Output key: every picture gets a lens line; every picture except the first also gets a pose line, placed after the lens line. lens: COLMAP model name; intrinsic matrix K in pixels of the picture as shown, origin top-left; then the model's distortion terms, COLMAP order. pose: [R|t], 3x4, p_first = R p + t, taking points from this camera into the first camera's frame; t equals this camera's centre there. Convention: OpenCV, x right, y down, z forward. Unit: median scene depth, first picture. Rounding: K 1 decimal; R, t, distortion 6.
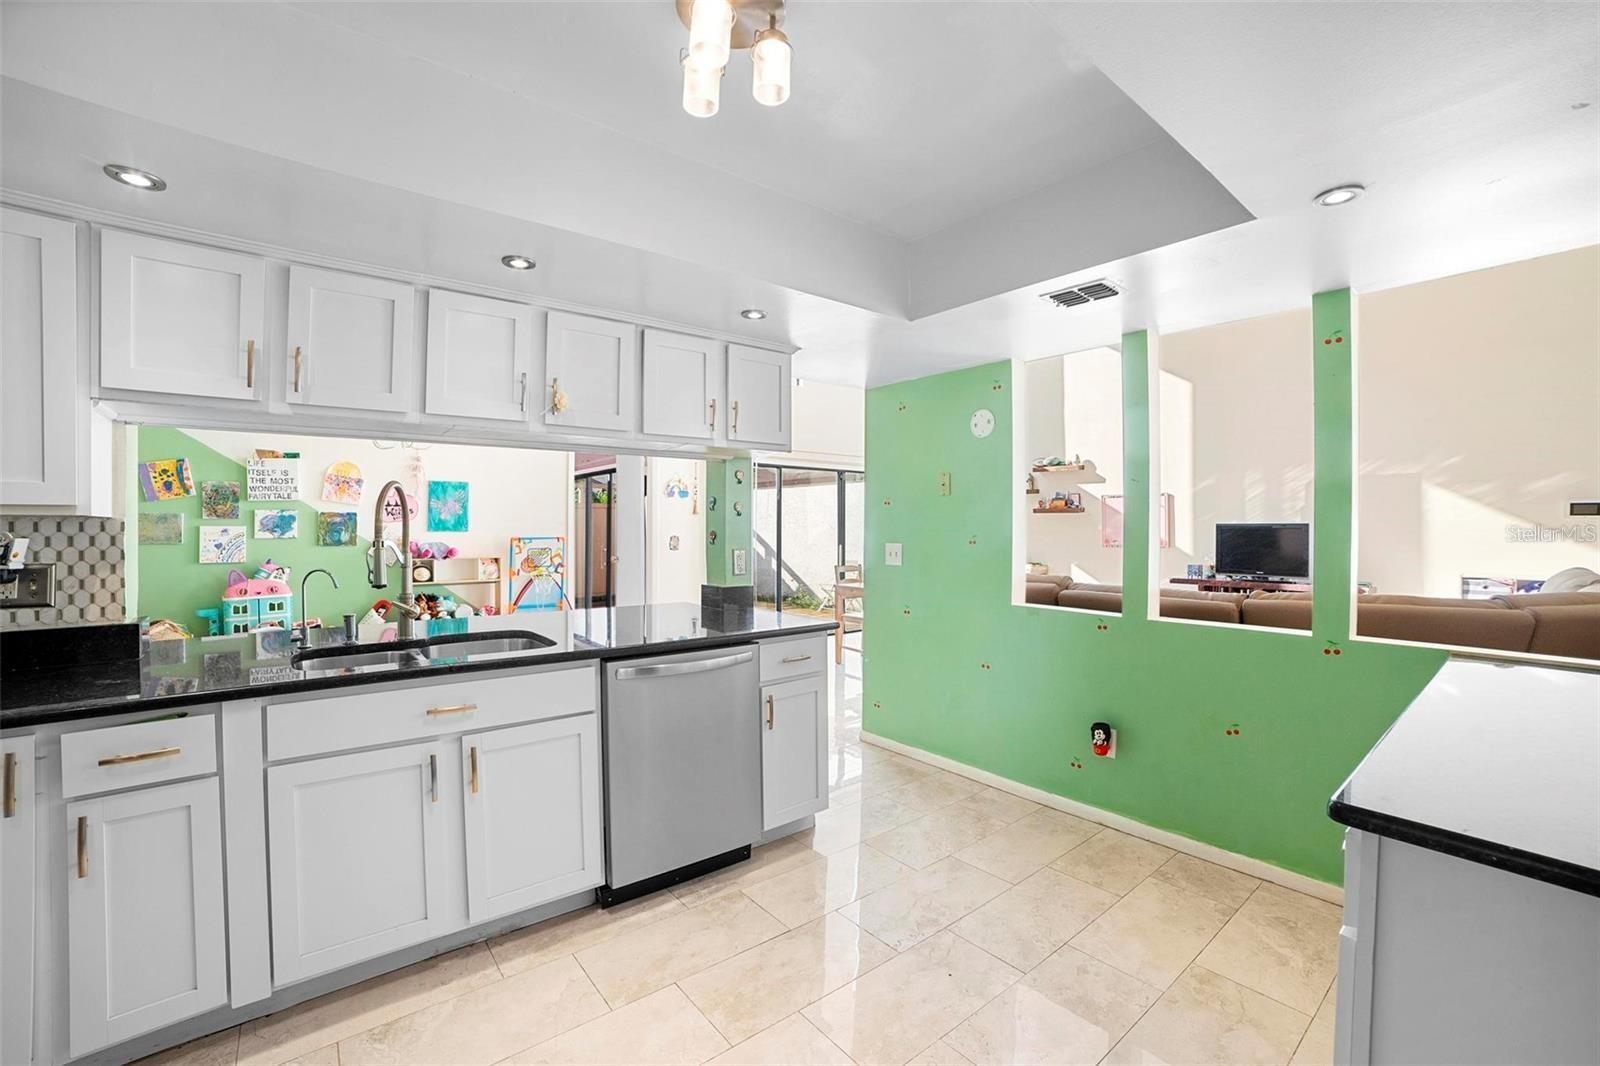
lens RADIAL K [[668.3, 0, 800.0], [0, 668.3, 533.0], [0, 0, 1]] dist [-0.102640, 0.034934]
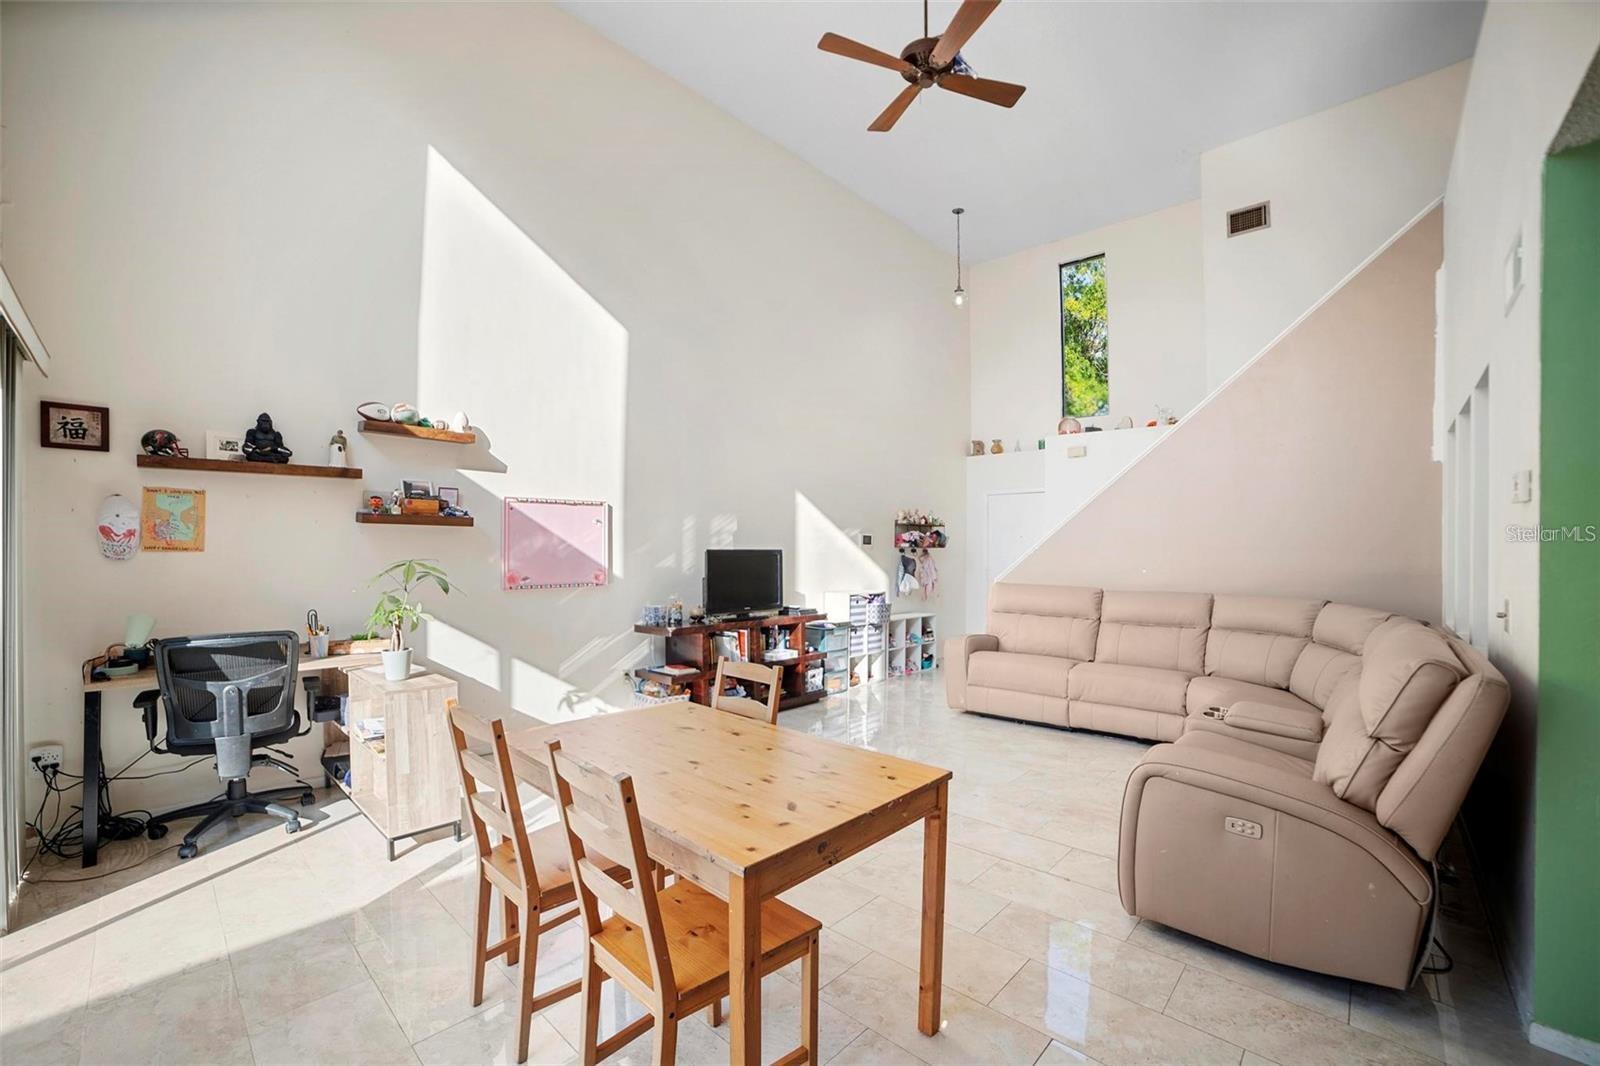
lens RADIAL K [[690.4, 0, 800.7], [0, 690.4, 539.4], [0, 0, 1]] dist [-0.111279, 0.054500]
pose [[-0.137505, 0.009330, 0.990457, -0.257989], [-0.001275, 0.999953, -0.009596, -0.028808], [-0.990500, -0.002582, -0.137487, 1.493229]]
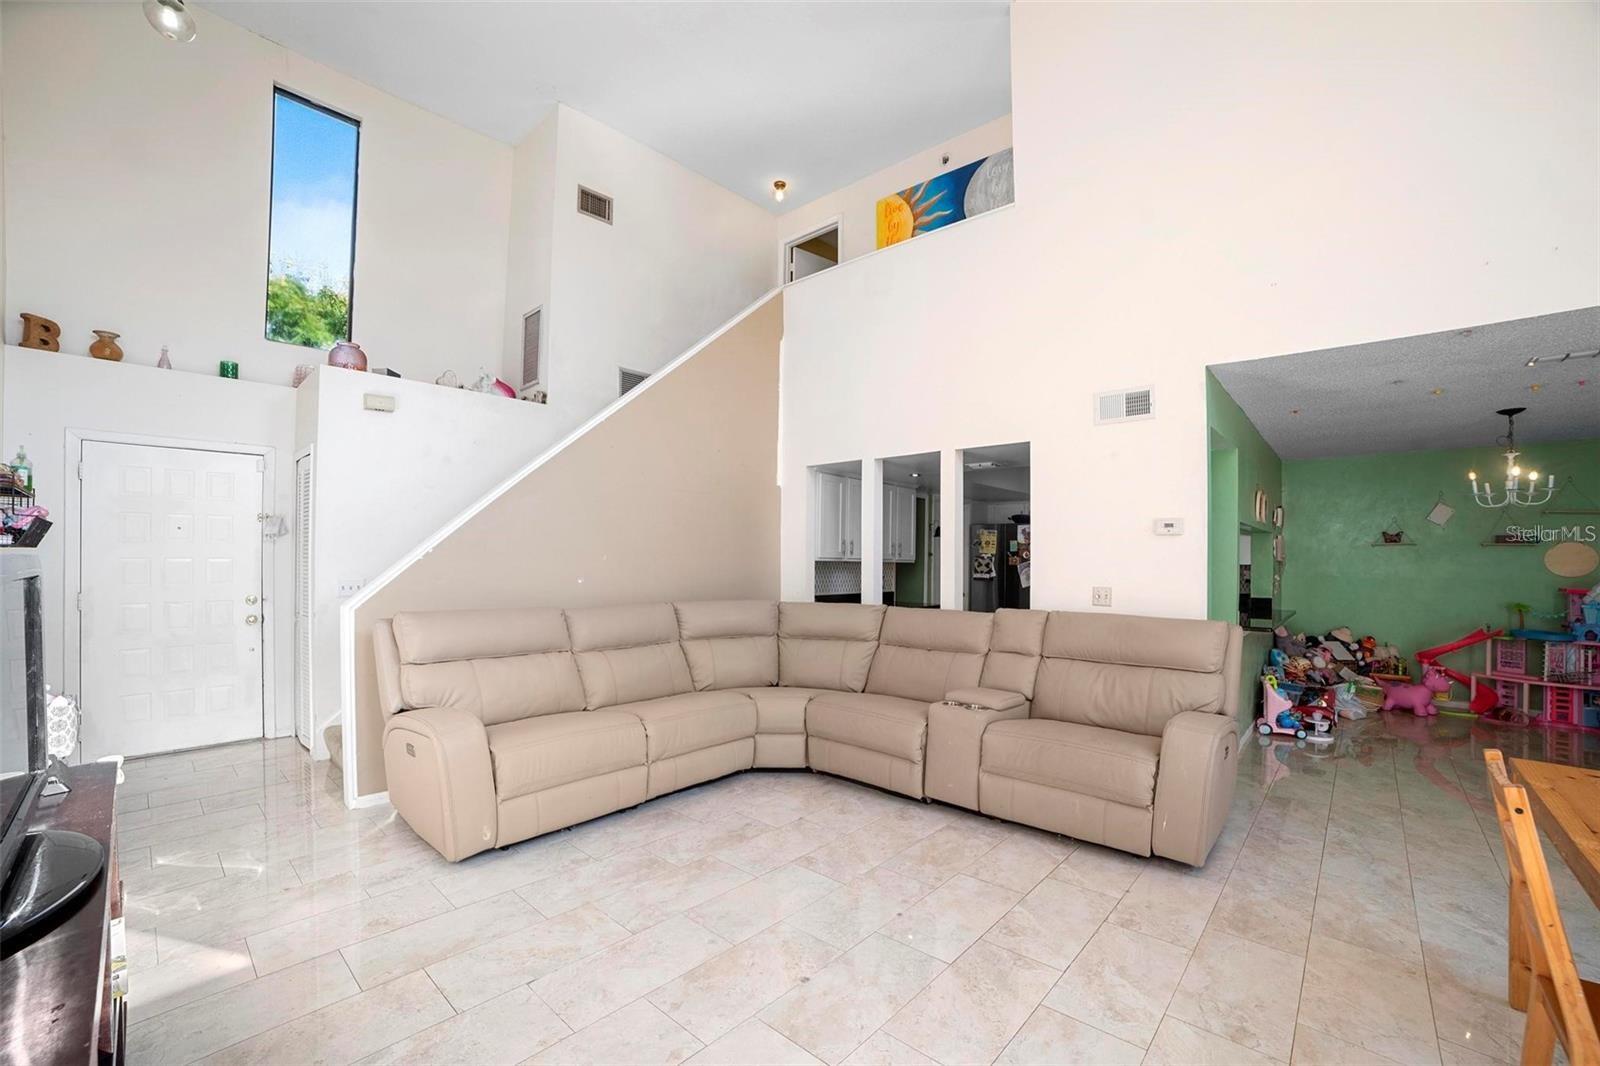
lens RADIAL K [[665.5, 0, 805.2], [0, 665.5, 549.2], [0, 0, 1]] dist [-0.109511, 0.036034]
pose [[-0.986445, -0.011691, -0.163673, 0.766790], [-0.011049, 0.999927, -0.004832, -0.027817], [0.163717, -0.002958, -0.986503, 1.700980]]
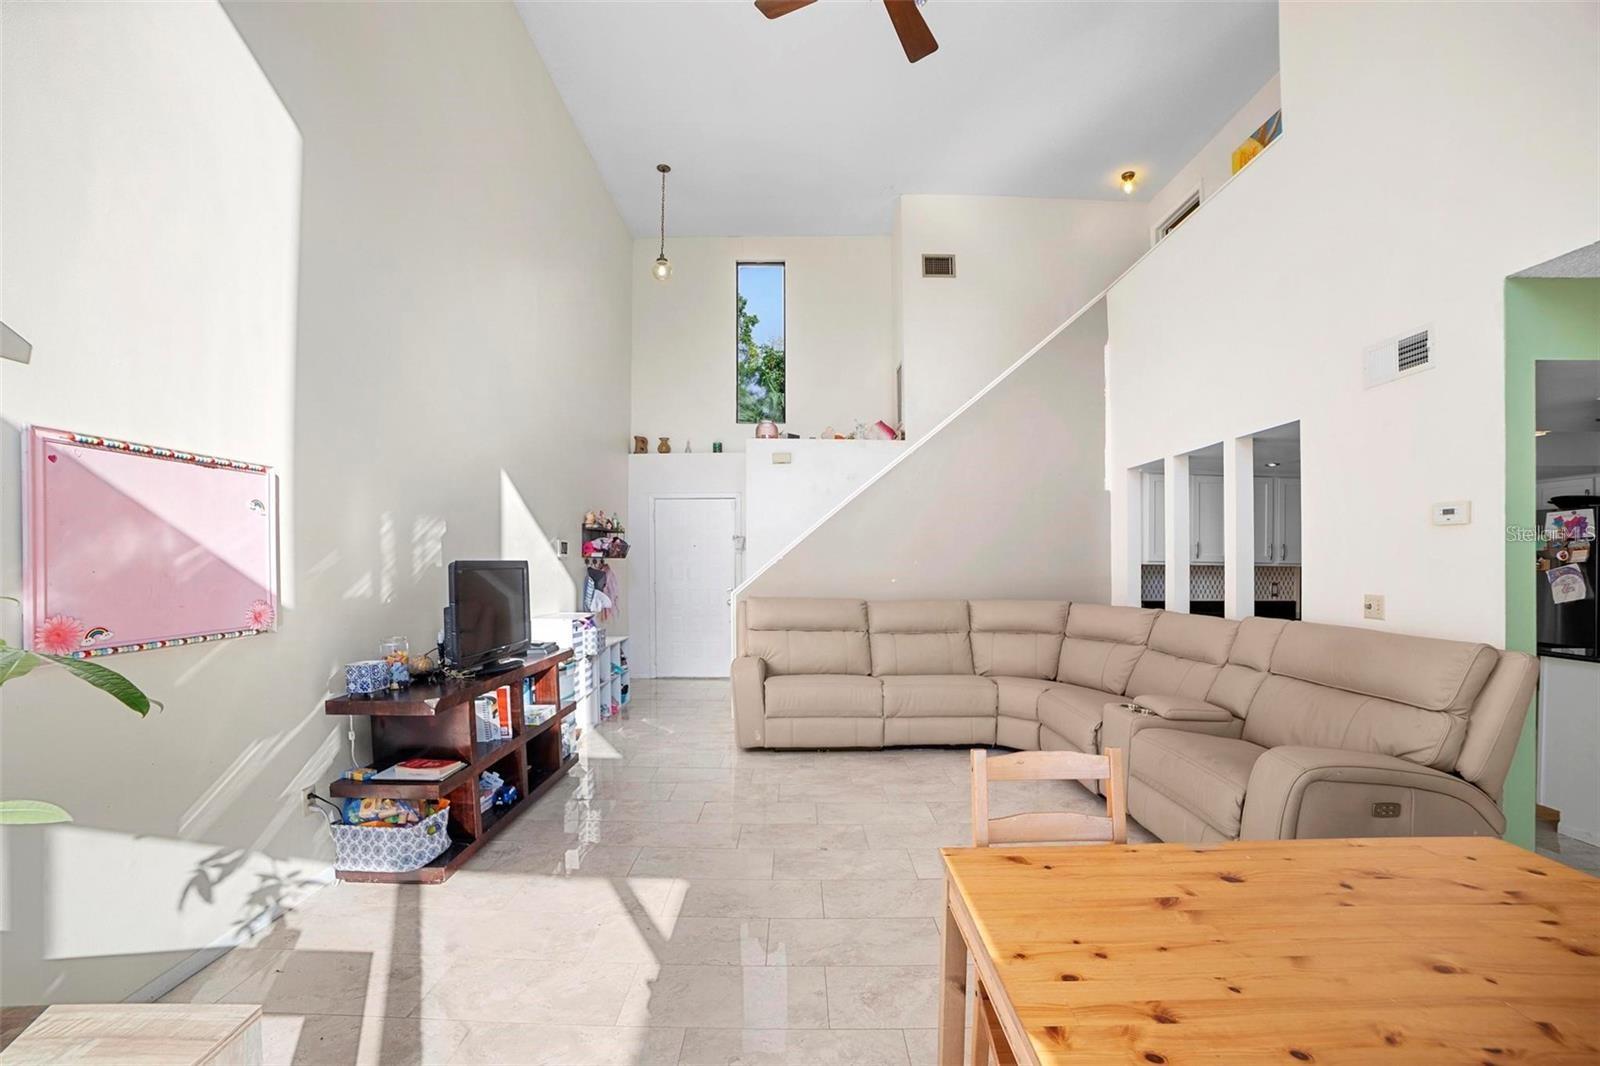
lens RADIAL K [[681.5, 0, 796.5], [0, 681.5, 558.5], [0, 0, 1]] dist [-0.114927, 0.040411]
pose [[-0.778075, -0.000981, 0.628171, 0.249600], [0.000151, 0.999998, 0.001748, -0.025547], [-0.628172, 0.001455, -0.778074, 1.814451]]
